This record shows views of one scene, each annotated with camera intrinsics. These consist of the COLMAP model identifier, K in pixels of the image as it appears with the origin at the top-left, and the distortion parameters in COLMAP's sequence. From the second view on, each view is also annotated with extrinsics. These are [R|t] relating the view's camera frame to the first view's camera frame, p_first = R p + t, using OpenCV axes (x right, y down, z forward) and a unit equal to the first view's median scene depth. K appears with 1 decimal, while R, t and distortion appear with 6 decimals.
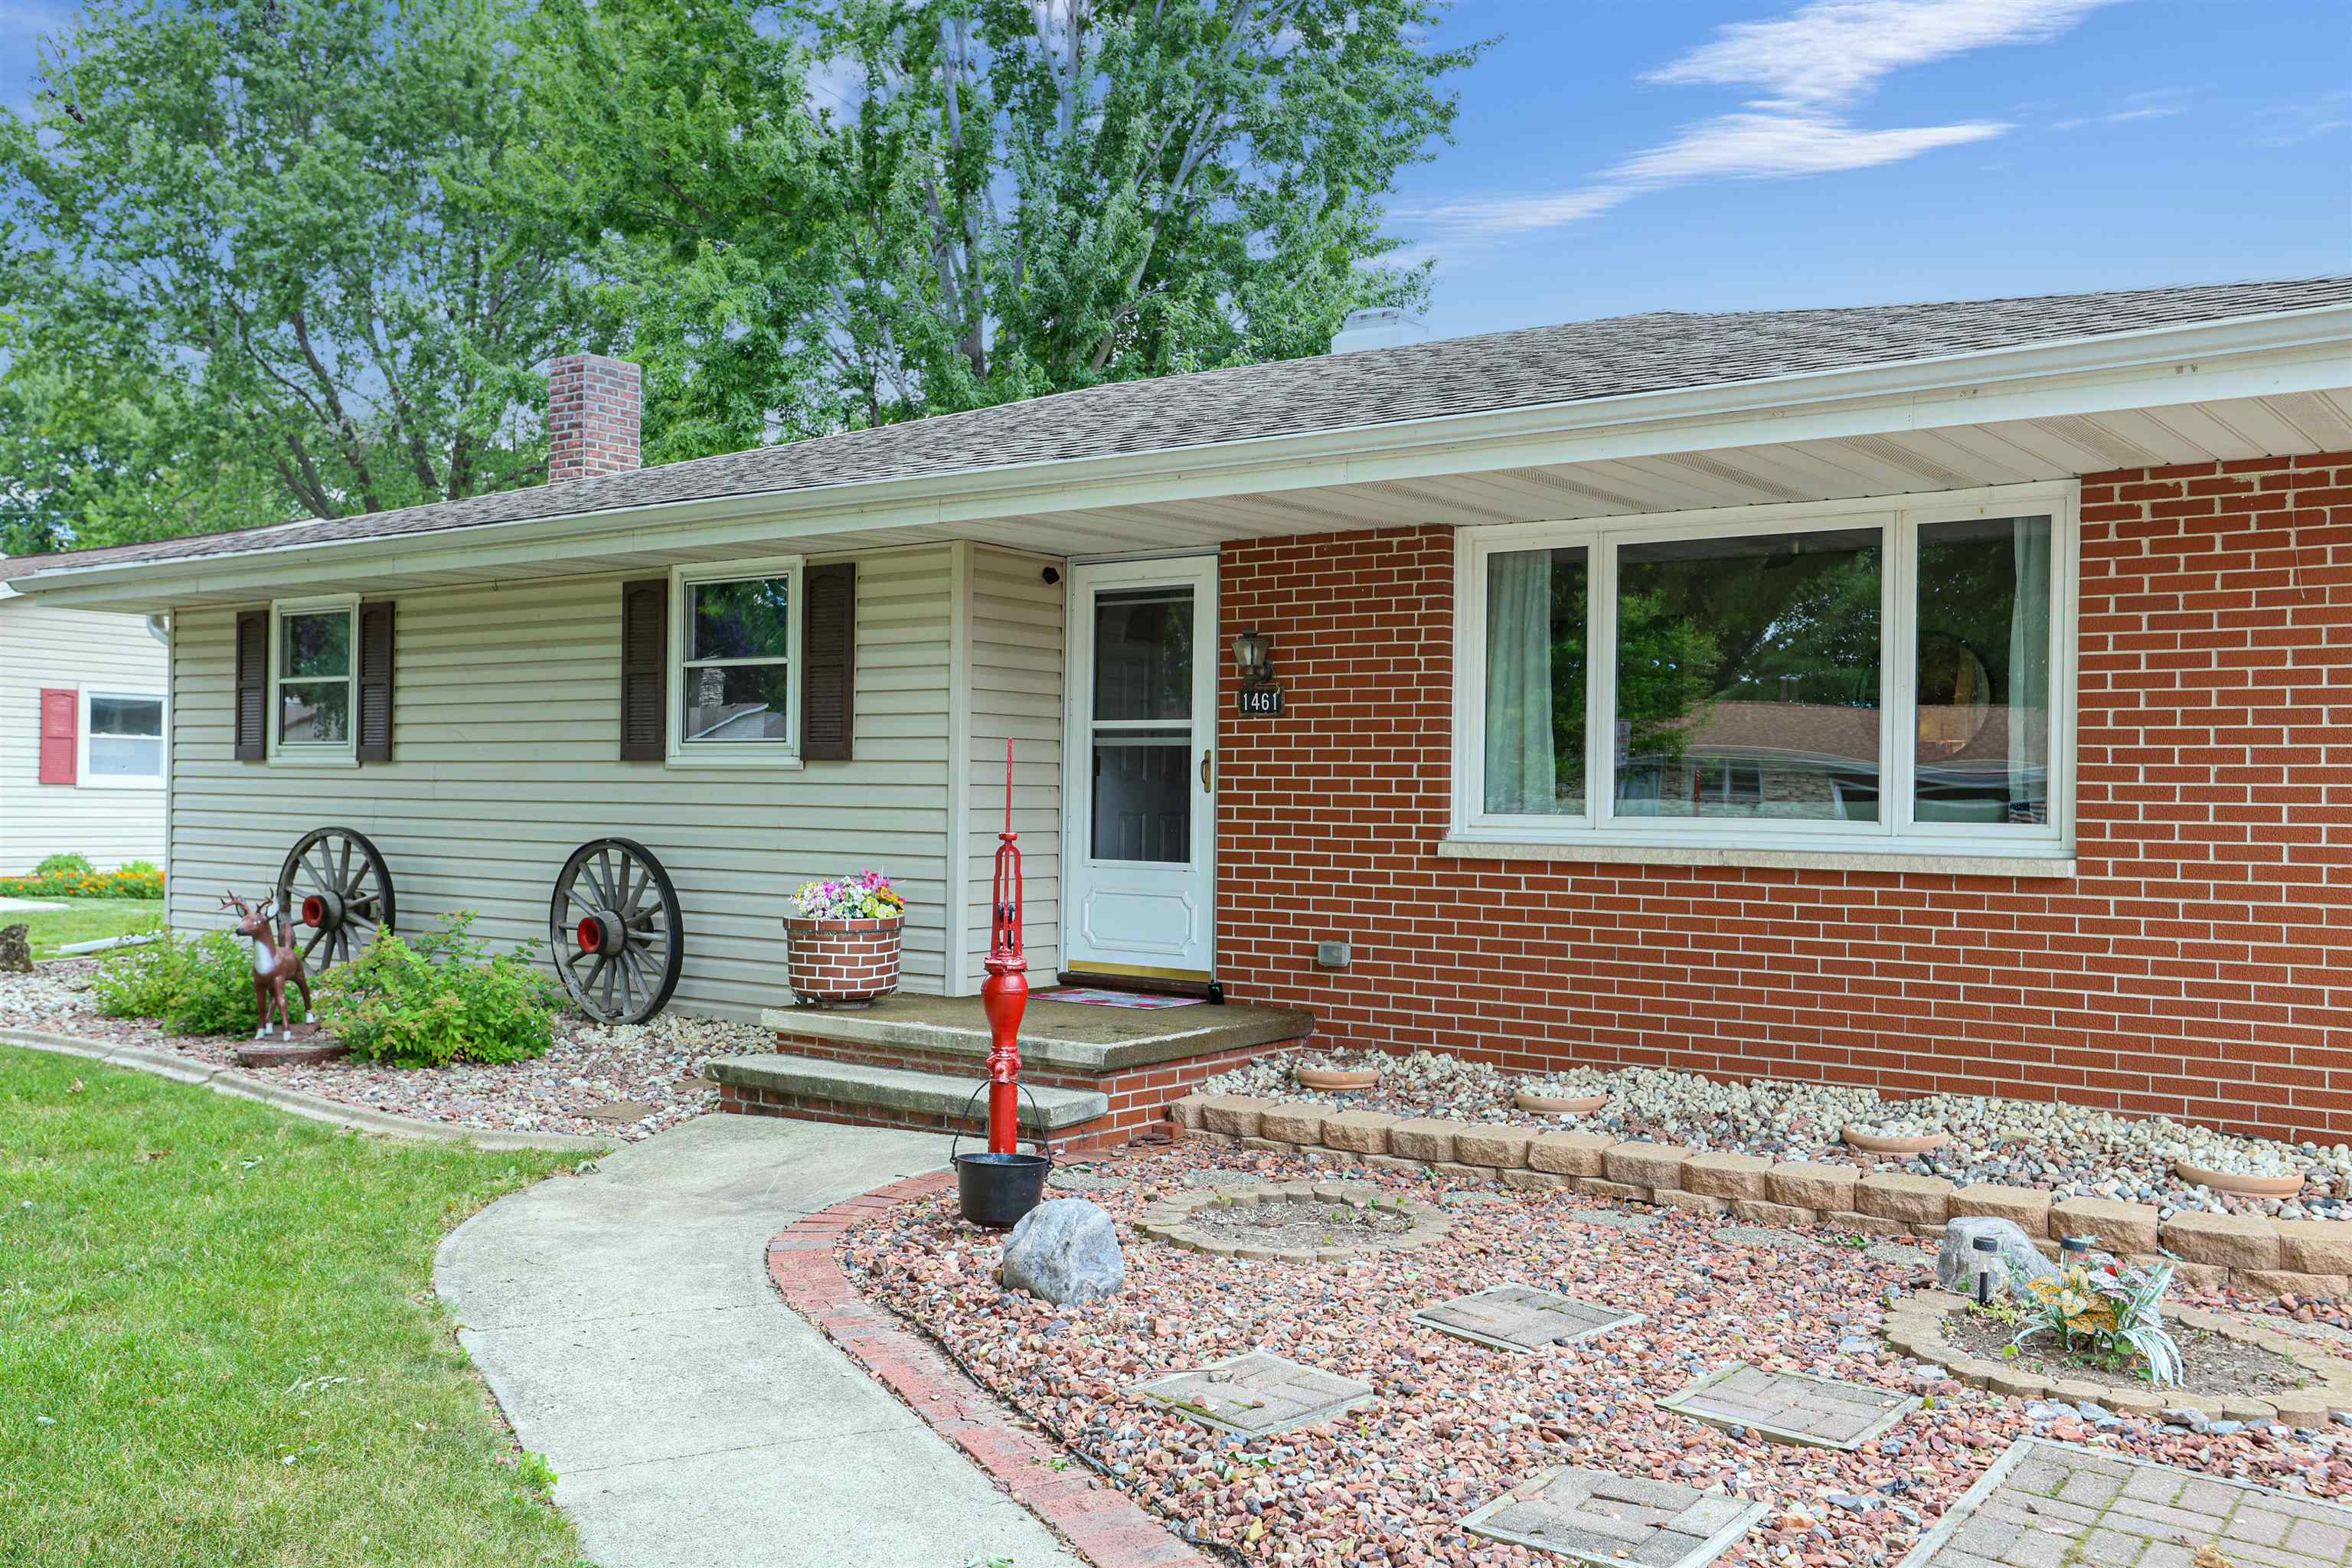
lens RADIAL K [[2024.1, 0, 1178.7], [0, 2024.1, 781.6], [0, 0, 1]] dist [0.022677, 0.003126]
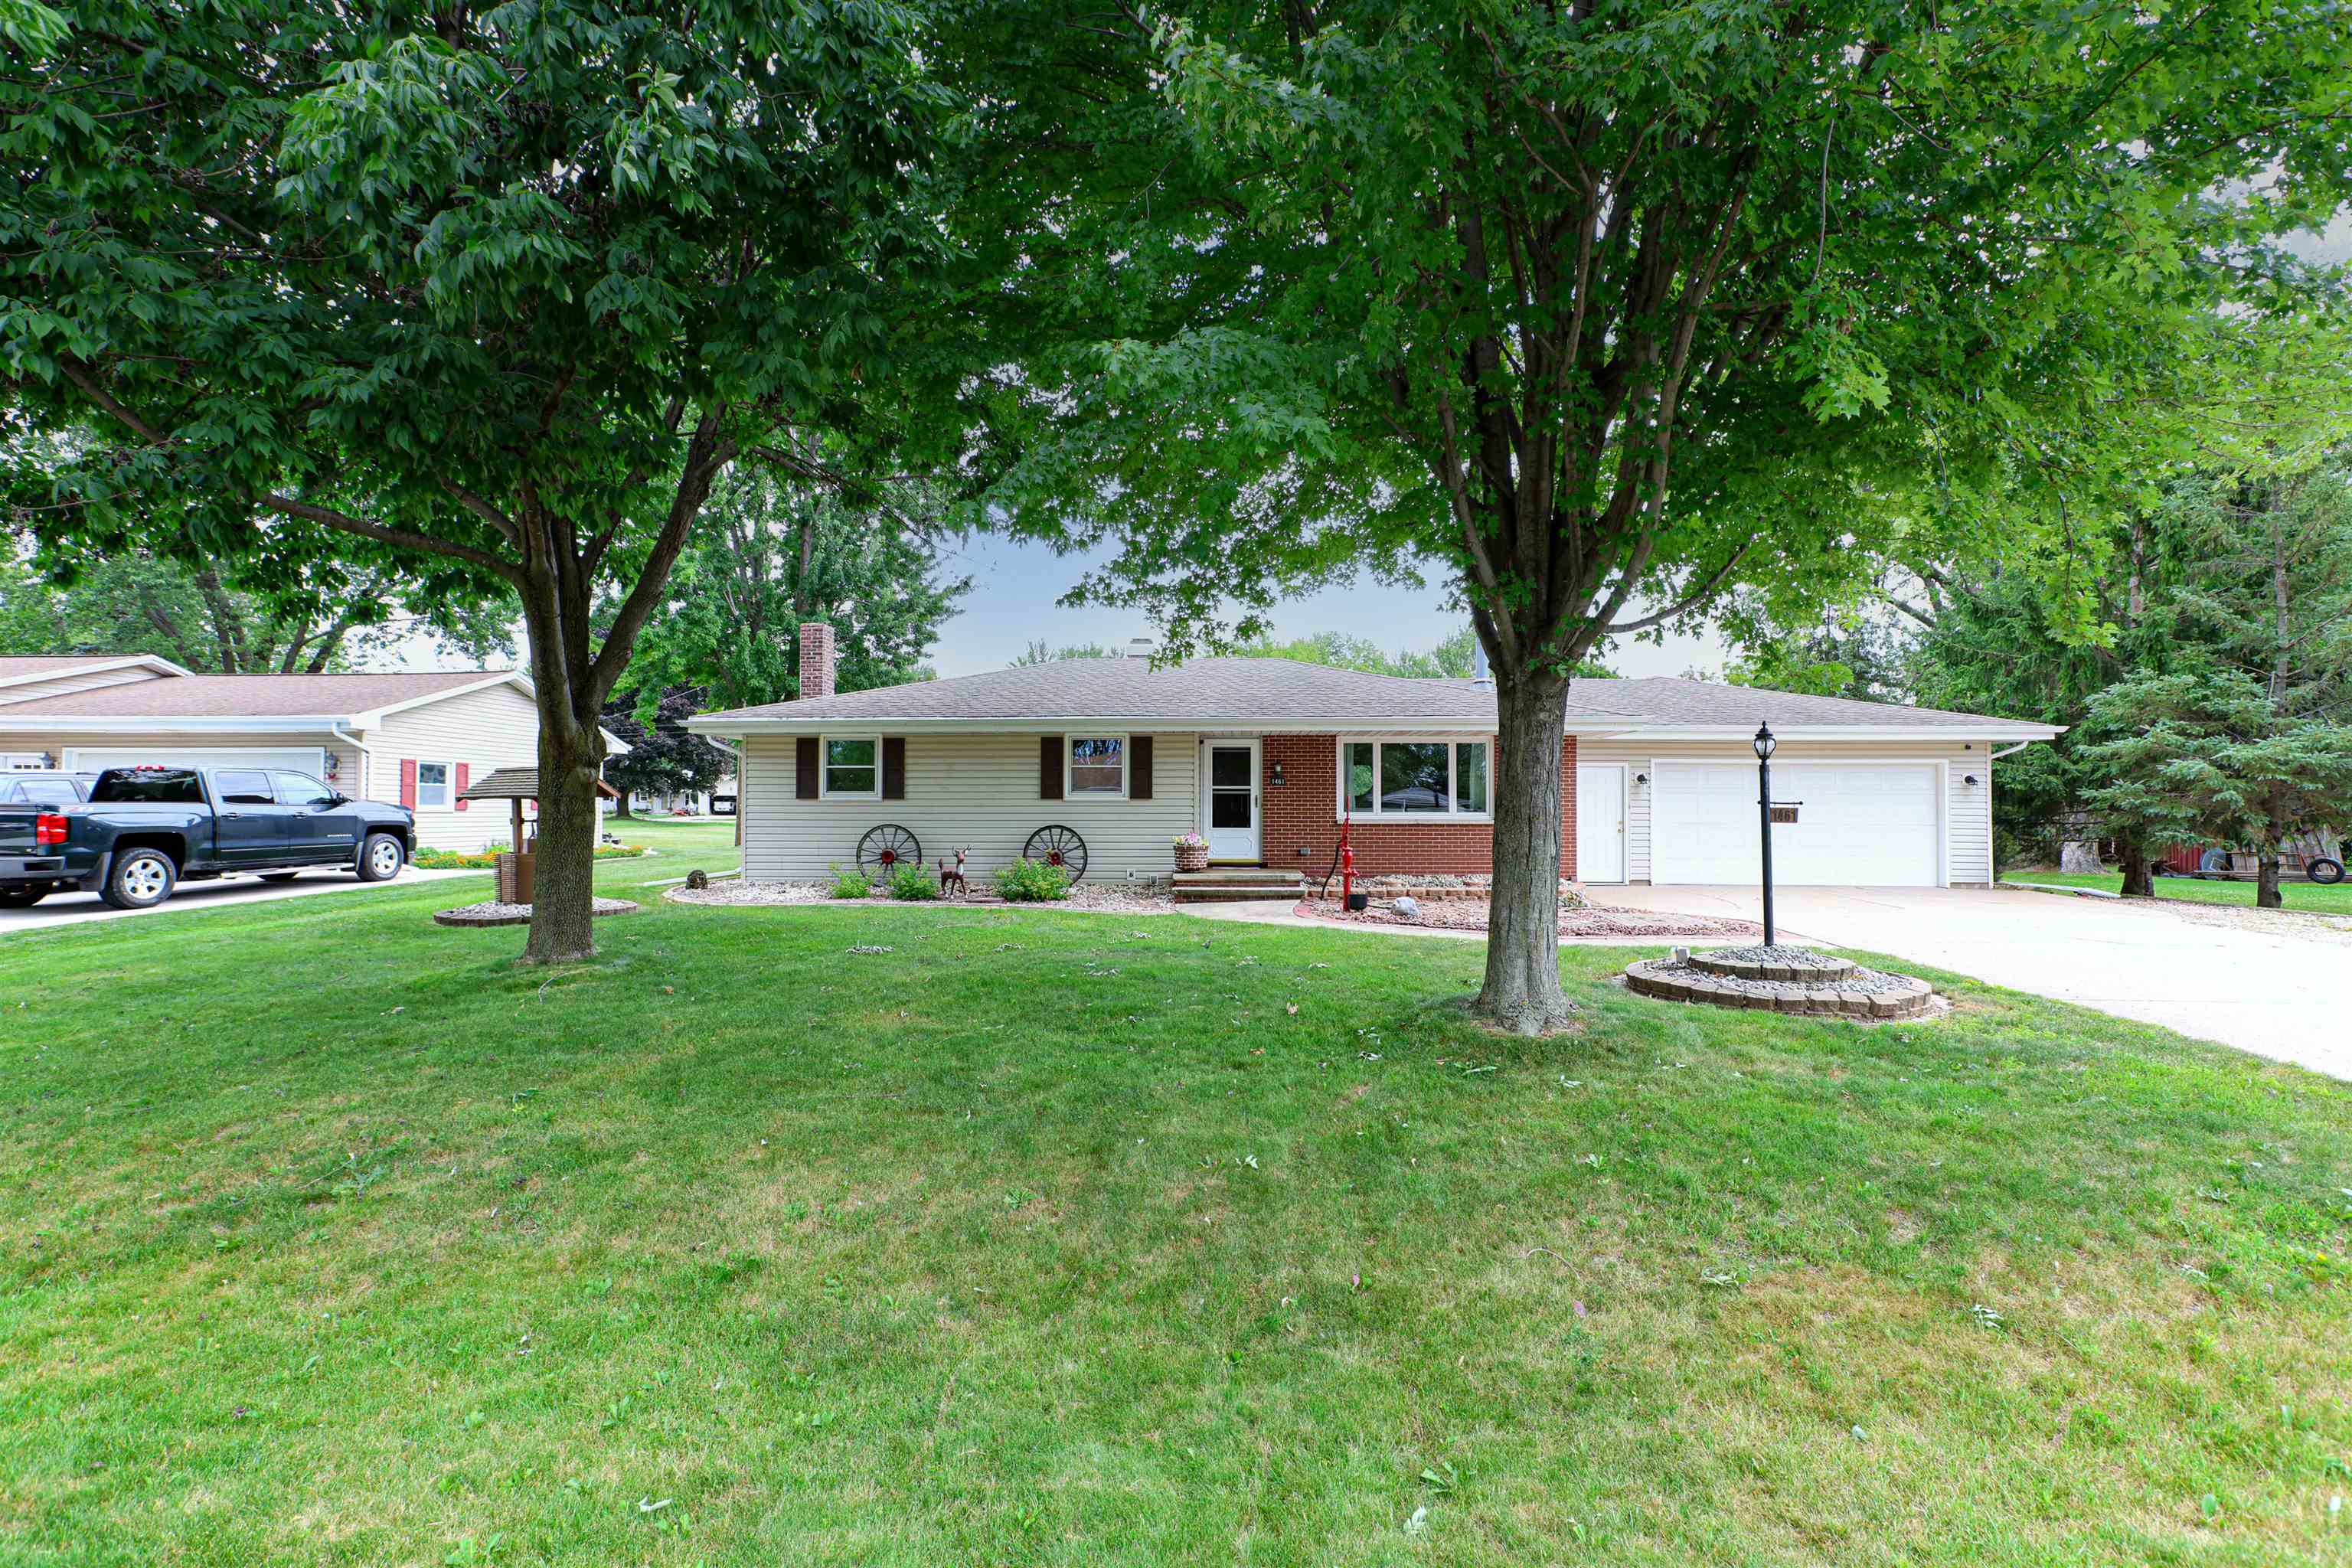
lens RADIAL K [[1090.1, 0, 1173.4], [0, 1090.1, 793.2], [0, 0, 1]] dist [-0.019397, 0.000256]
pose [[0.833032, -0.003321, 0.553214, -1.111402], [0.006432, 0.999973, -0.003682, -0.013051], [-0.553187, 0.006625, 0.833031, -0.463542]]
